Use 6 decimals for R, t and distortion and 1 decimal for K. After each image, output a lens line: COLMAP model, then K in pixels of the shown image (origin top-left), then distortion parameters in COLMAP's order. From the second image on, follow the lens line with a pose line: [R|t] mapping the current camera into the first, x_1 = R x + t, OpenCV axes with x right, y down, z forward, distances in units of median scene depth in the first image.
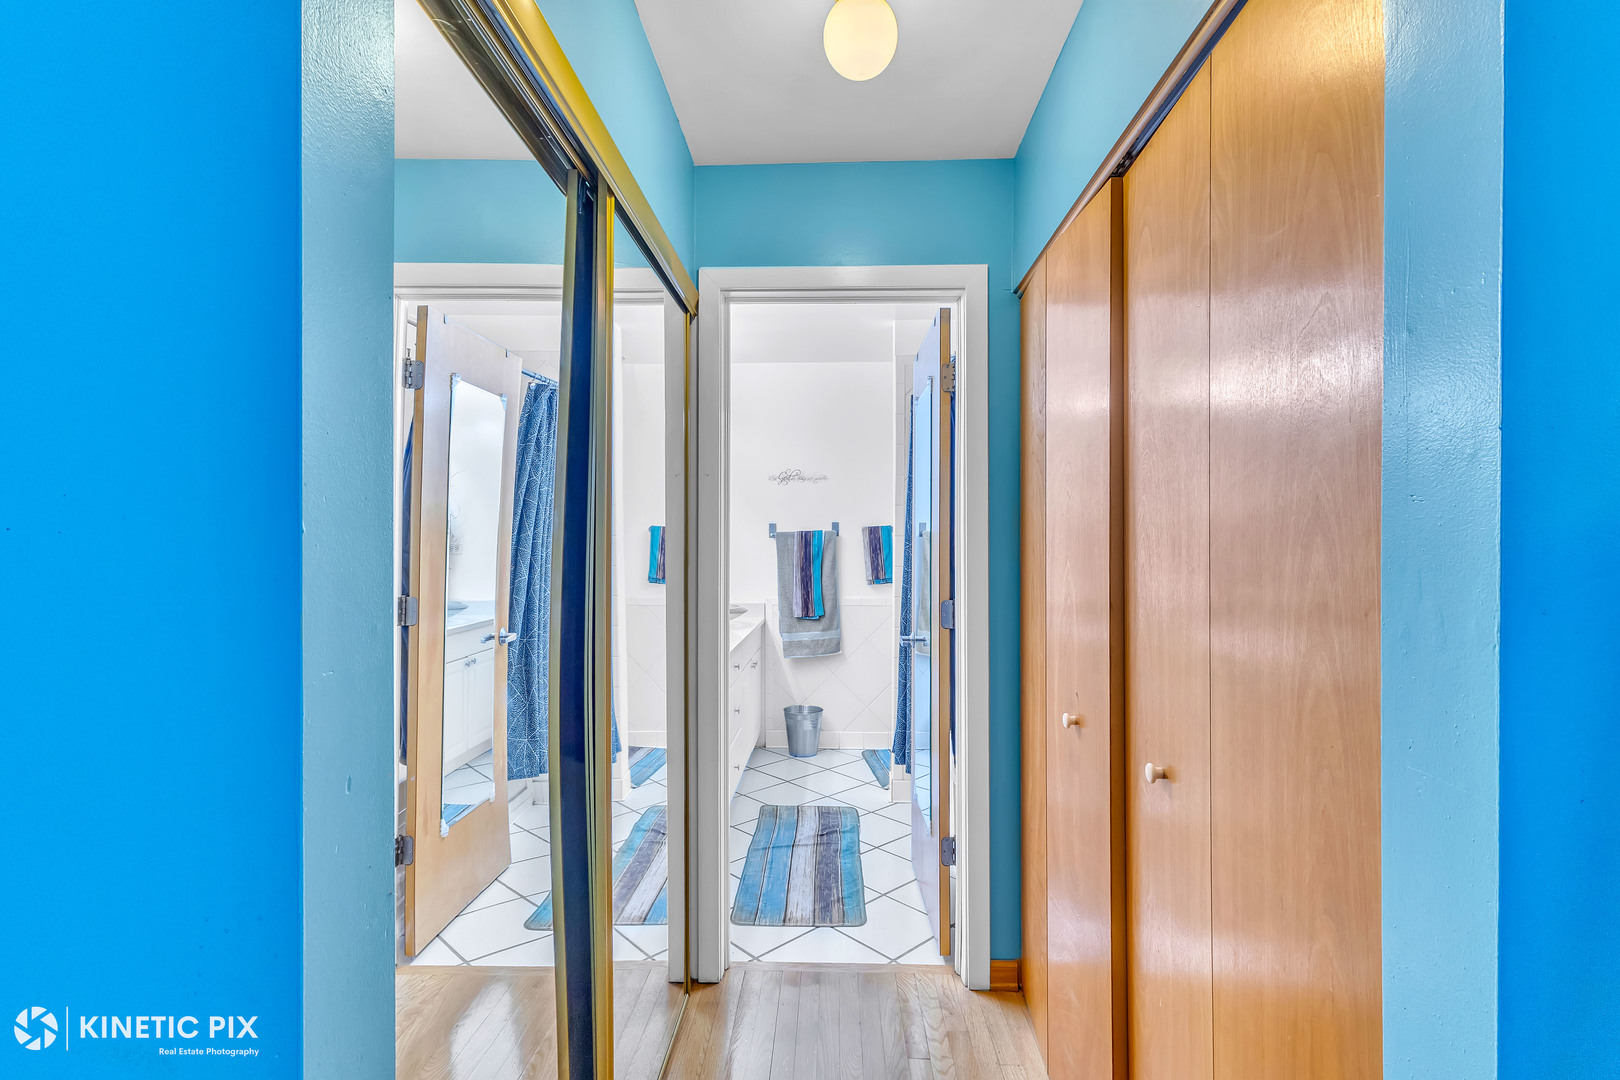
lens RADIAL K [[756.1, 0, 813.8], [0, 756.1, 541.6], [0, 0, 1]] dist [-0.008372, 0.004730]
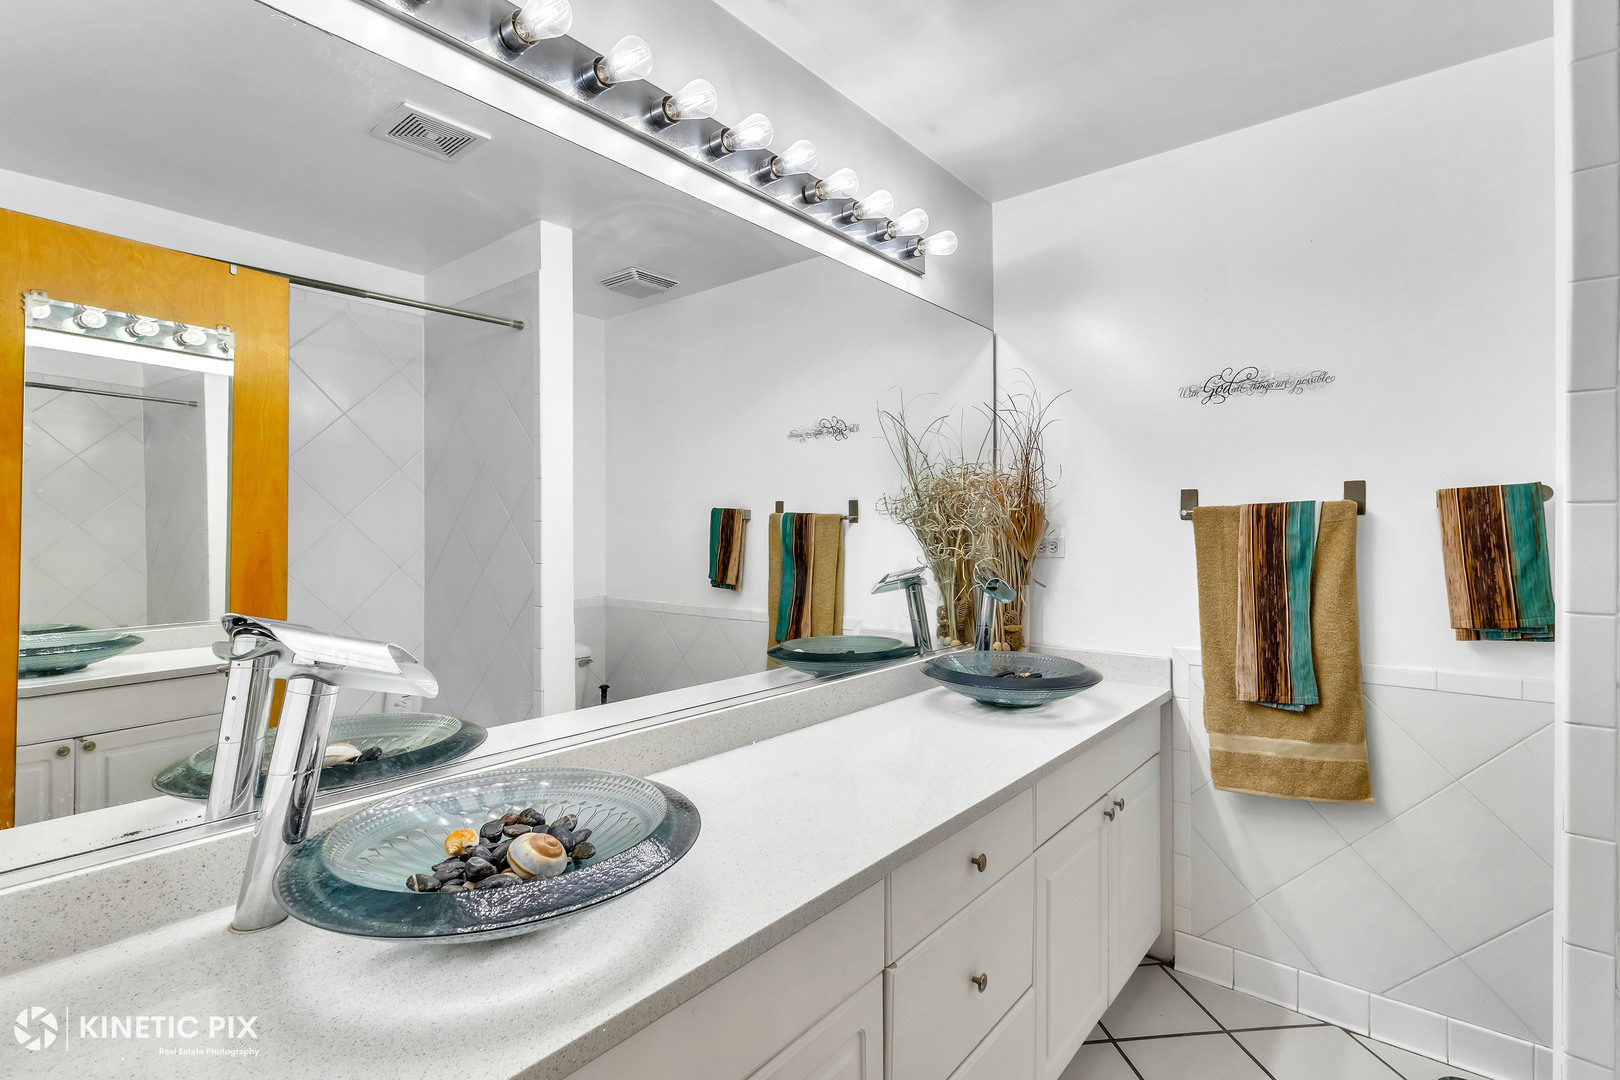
lens RADIAL K [[756.1, 0, 805.8], [0, 756.1, 528.8], [0, 0, 1]] dist [-0.008372, 0.004730]
pose [[0.805592, -0.006594, -0.592434, 0.031594], [0.005889, 0.999978, -0.003123, 0.000523], [0.592442, -0.000973, 0.805613, 0.495088]]
